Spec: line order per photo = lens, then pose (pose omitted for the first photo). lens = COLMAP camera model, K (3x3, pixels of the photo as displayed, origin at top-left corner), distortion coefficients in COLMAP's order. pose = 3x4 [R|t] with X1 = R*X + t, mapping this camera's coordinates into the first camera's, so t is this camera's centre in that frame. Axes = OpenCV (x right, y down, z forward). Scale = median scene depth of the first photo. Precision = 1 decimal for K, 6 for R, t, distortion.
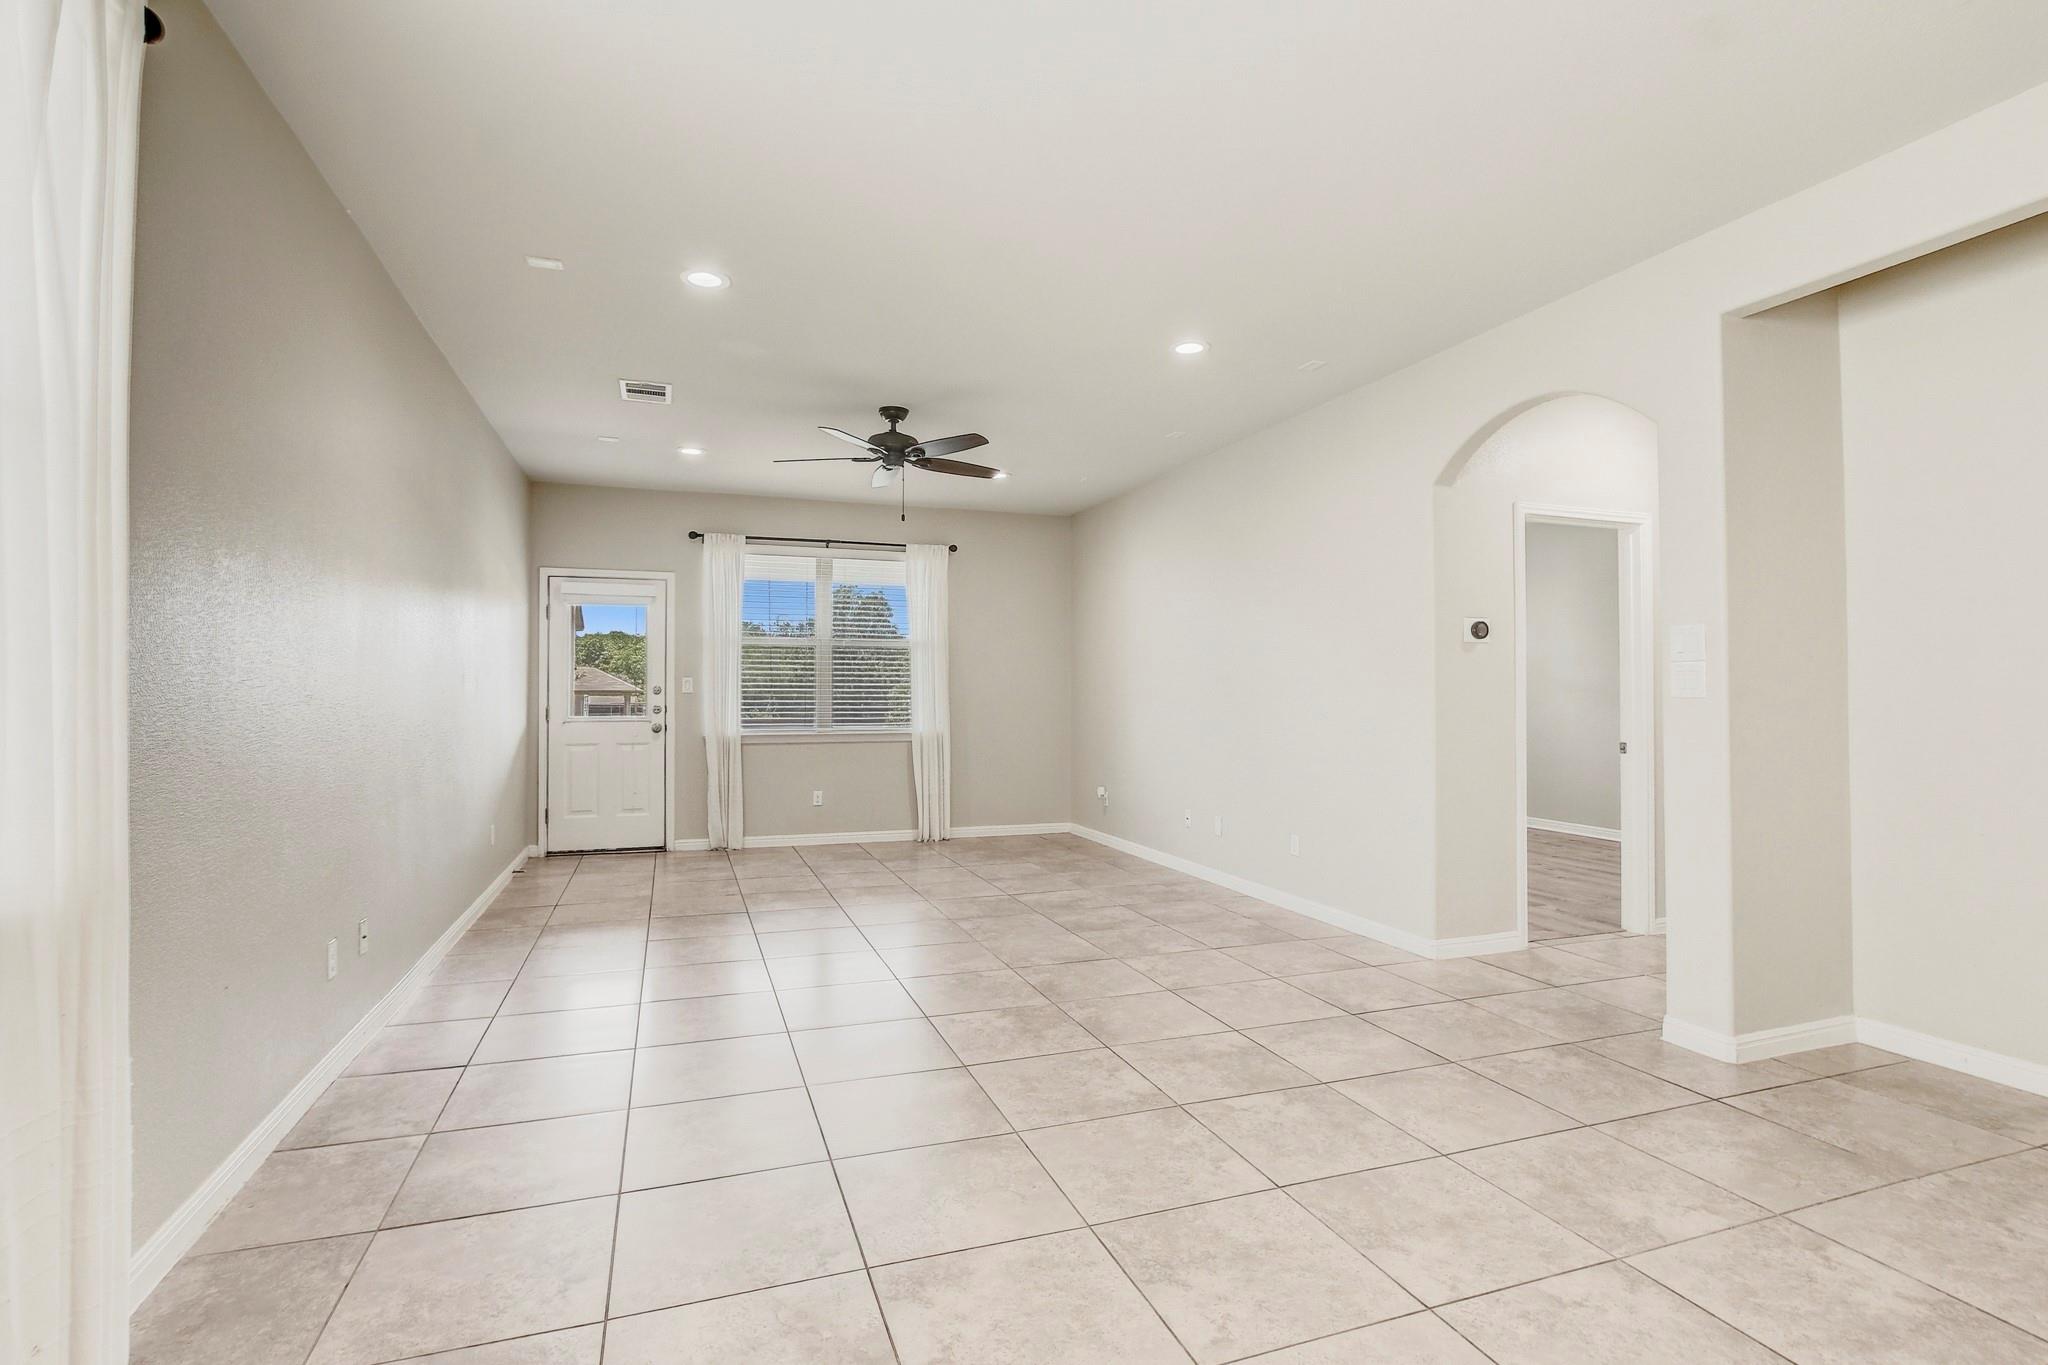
lens RADIAL K [[983.3, 0, 1017.8], [0, 983.3, 677.8], [0, 0, 1]] dist [-0.011862, 0.000783]
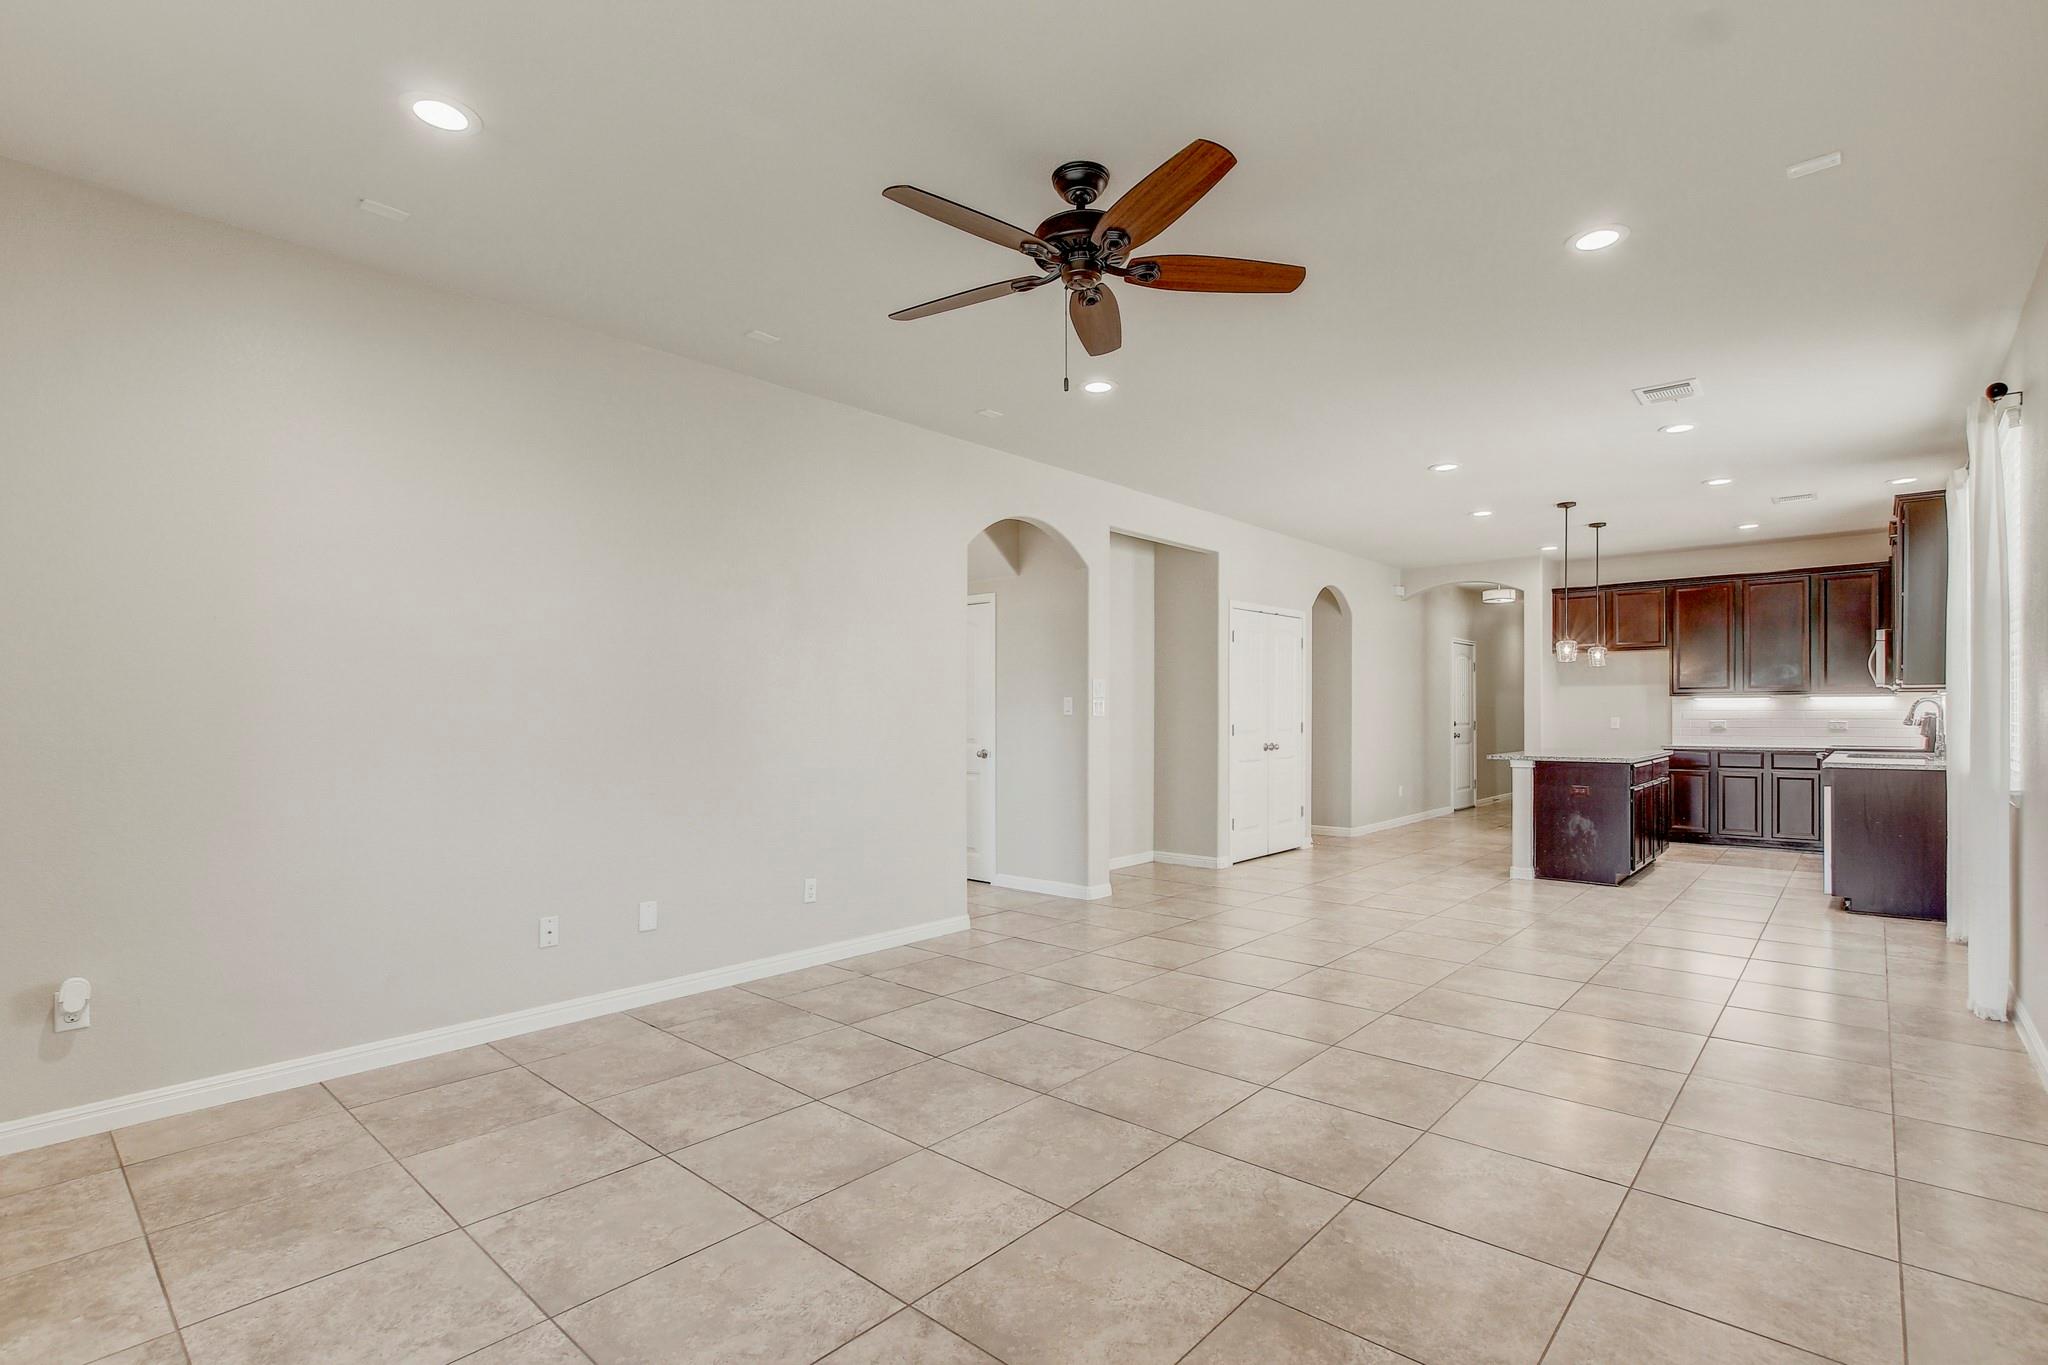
lens RADIAL K [[952.5, 0, 1024.5], [0, 952.5, 711.0], [0, 0, 1]] dist [-0.015779, 0.000611]
pose [[-0.477161, 0.006037, 0.878795, -0.416085], [-0.010035, 0.999874, -0.012318, 0.014756], [-0.878759, -0.014696, -0.477040, 0.935914]]
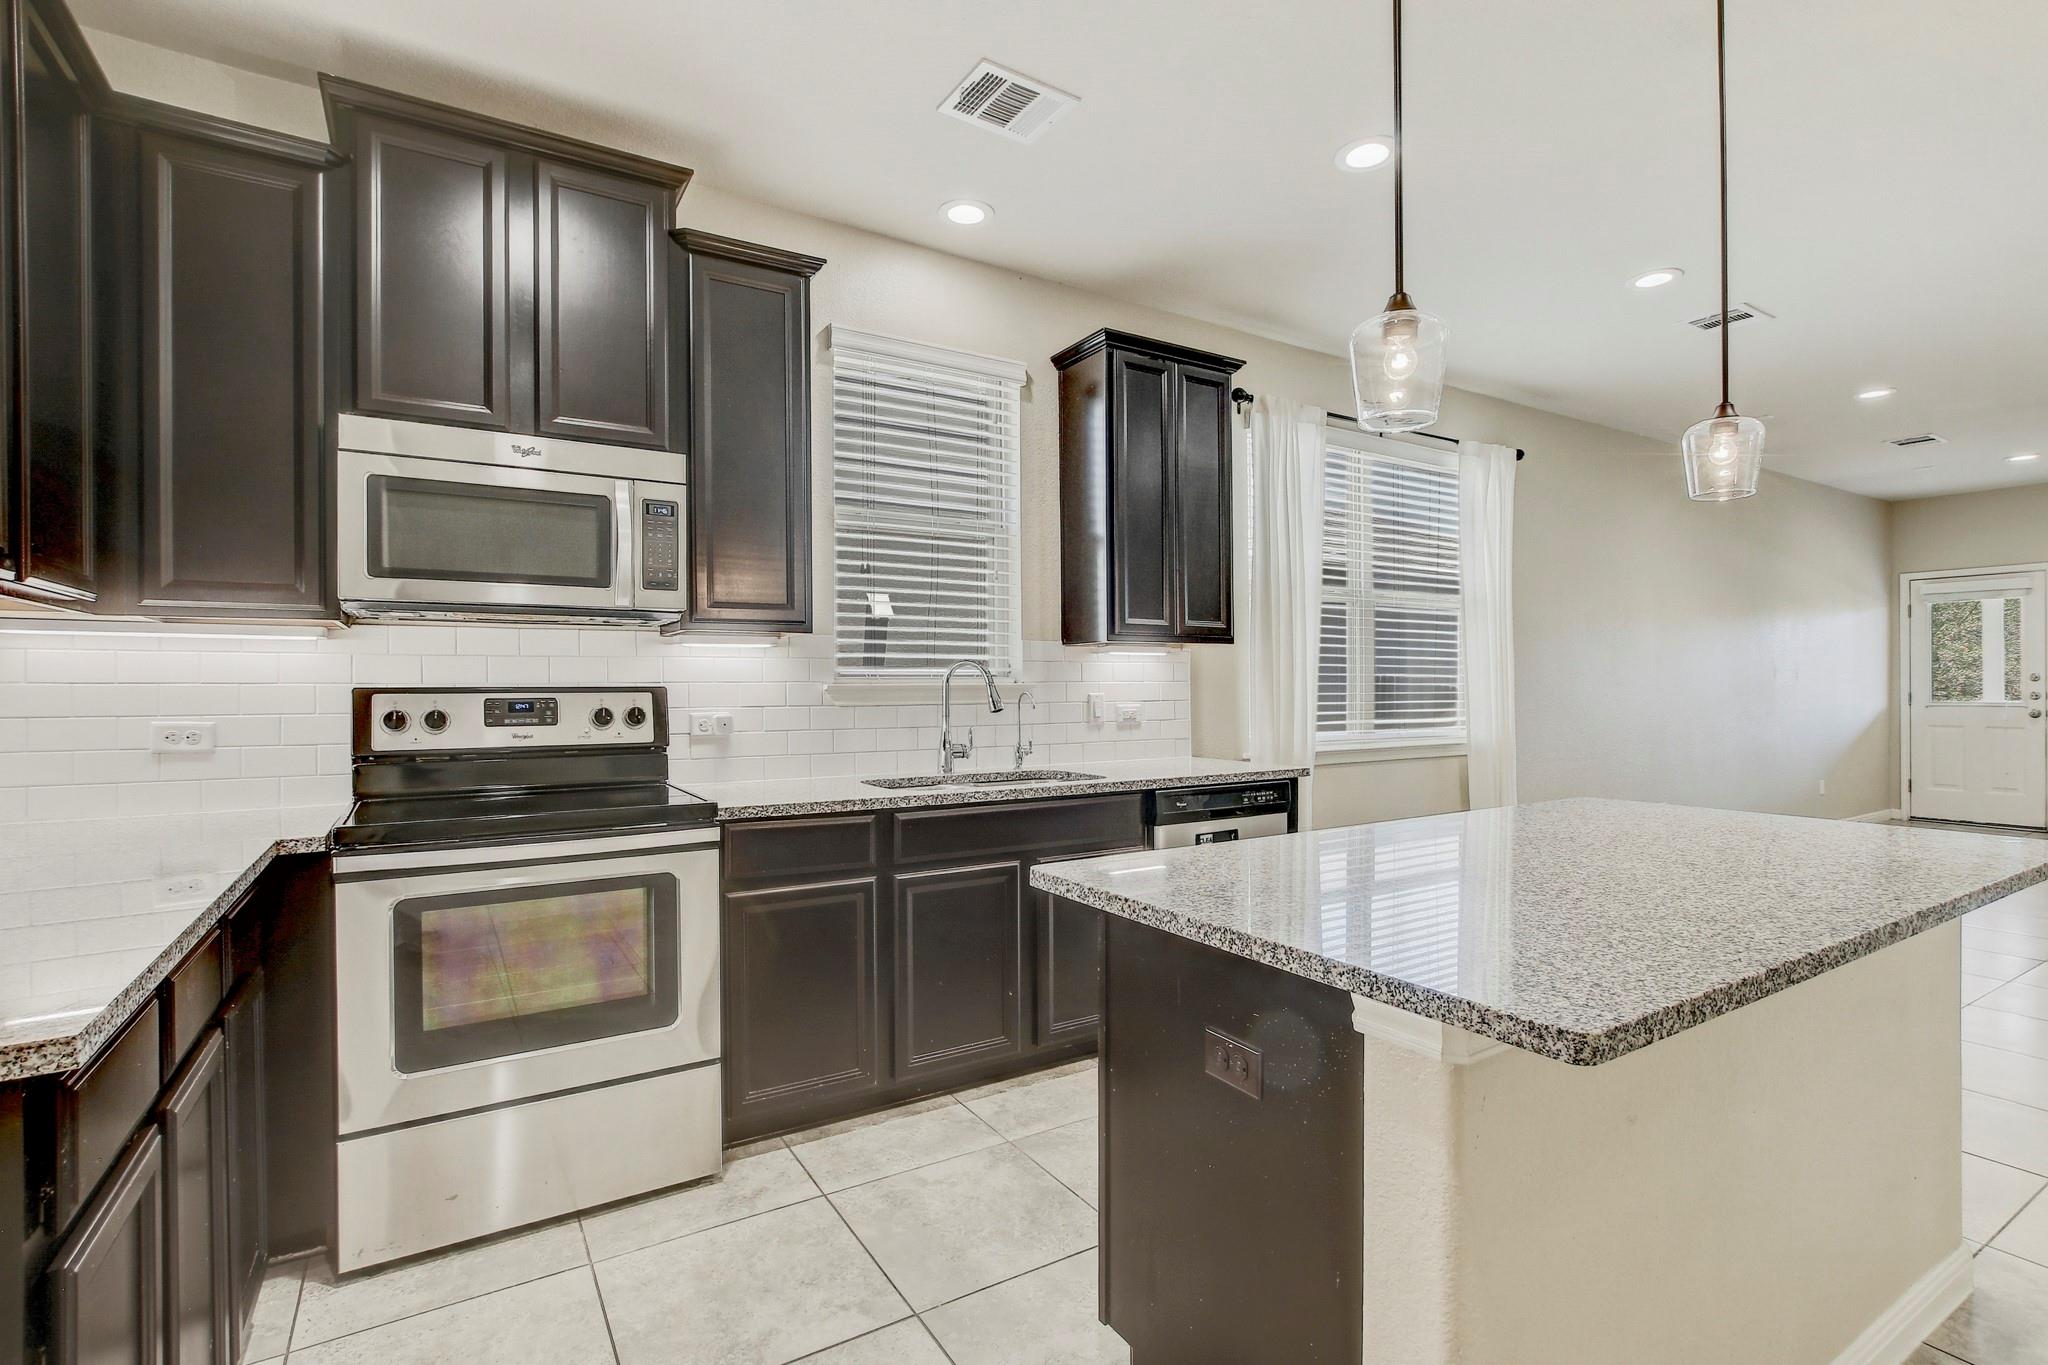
lens RADIAL K [[951.9, 0, 1021.2], [0, 951.9, 691.5], [0, 0, 1]] dist [-0.009501, 0.001218]
pose [[0.208499, 0.004016, -0.978014, 0.391651], [0.021126, 0.999740, 0.008609, -0.003897], [0.977794, -0.022457, 0.208360, -0.264668]]
